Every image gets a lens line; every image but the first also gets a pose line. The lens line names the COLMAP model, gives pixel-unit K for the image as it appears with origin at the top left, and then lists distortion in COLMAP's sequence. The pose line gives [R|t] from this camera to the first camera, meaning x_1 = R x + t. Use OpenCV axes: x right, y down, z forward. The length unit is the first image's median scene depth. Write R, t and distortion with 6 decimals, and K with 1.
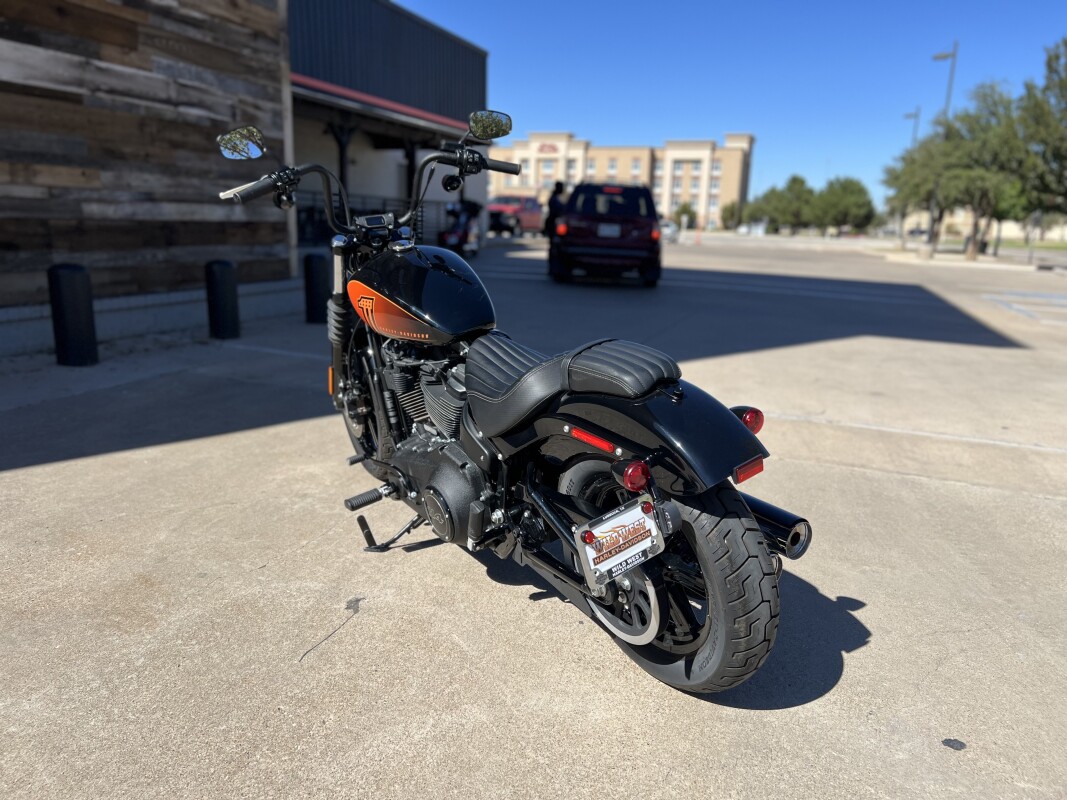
lens RADIAL K [[808.7, 0, 533.8], [0, 808.7, 409.0], [0, 0, 1]] dist [0.052034, -0.055850]
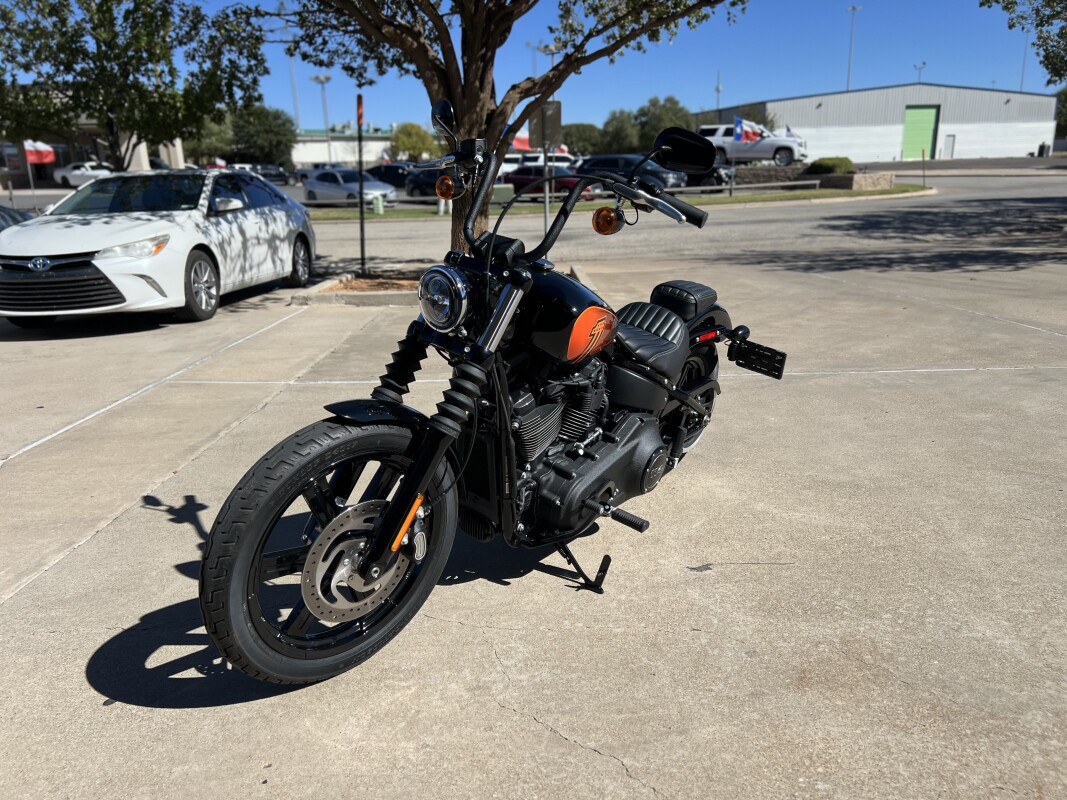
lens RADIAL K [[808.7, 0, 542.2], [0, 808.7, 403.5], [0, 0, 1]] dist [0.052034, -0.055850]
pose [[-0.330702, -0.283425, 0.900170, -0.416840], [0.232571, 0.899945, 0.368795, -0.163540], [-0.914629, 0.331315, -0.231698, 0.528271]]
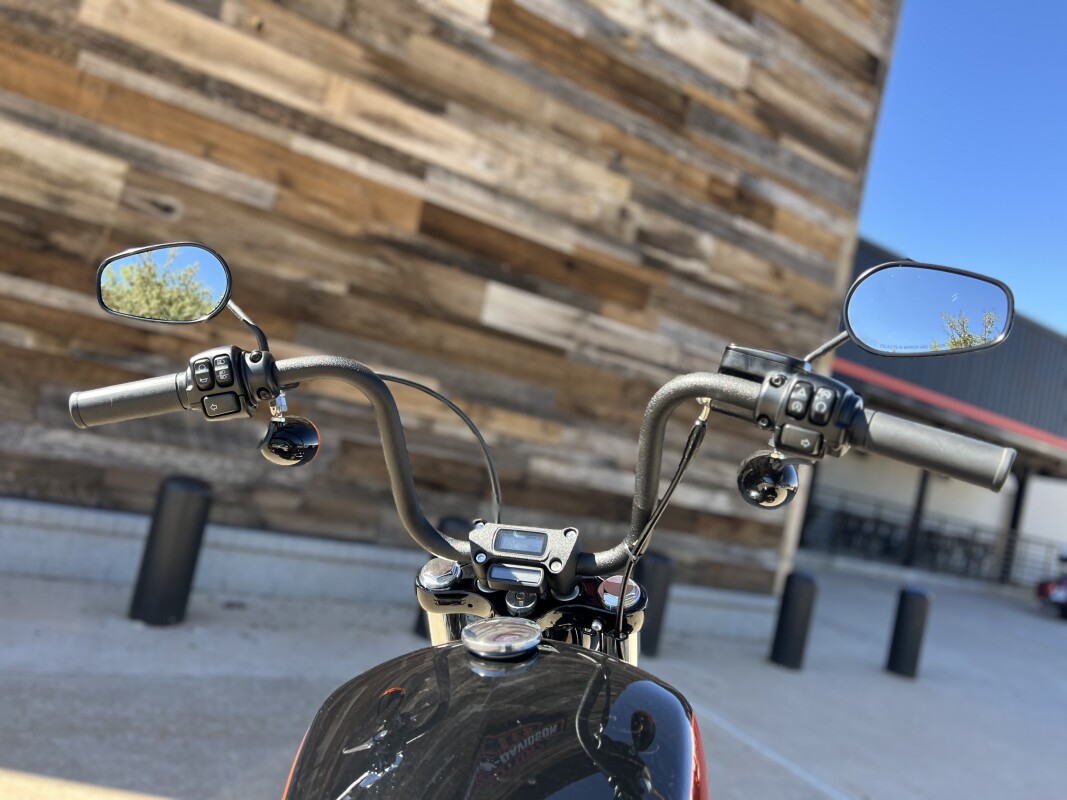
lens RADIAL K [[808.7, 0, 531.7], [0, 808.7, 405.2], [0, 0, 1]] dist [0.052034, -0.055850]
pose [[0.753139, 0.104497, -0.649509, 0.014463], [-0.329599, 0.914387, -0.235074, -0.090079], [0.569339, 0.391121, 0.723103, 0.317870]]
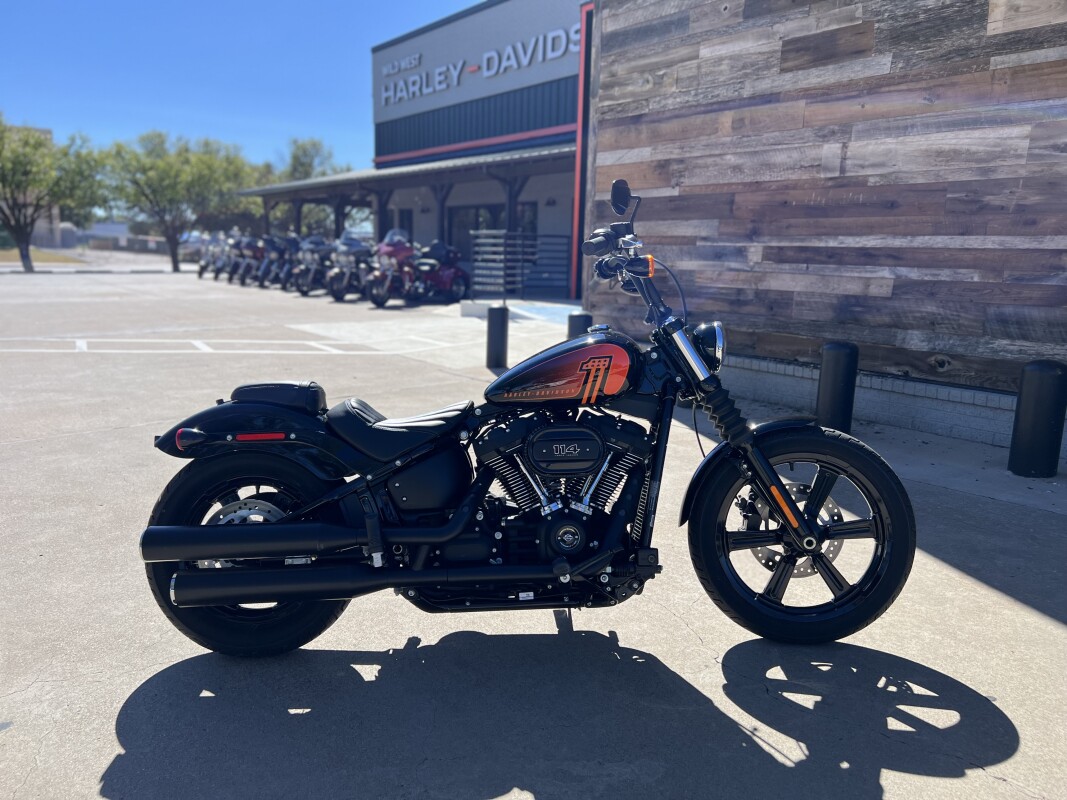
lens RADIAL K [[808.7, 0, 537.0], [0, 808.7, 403.1], [0, 0, 1]] dist [0.052034, -0.055850]
pose [[-0.548609, 0.106683, -0.829245, 0.309975], [-0.231011, 0.933873, 0.272975, -0.157916], [0.803531, 0.341321, -0.487686, 0.618923]]
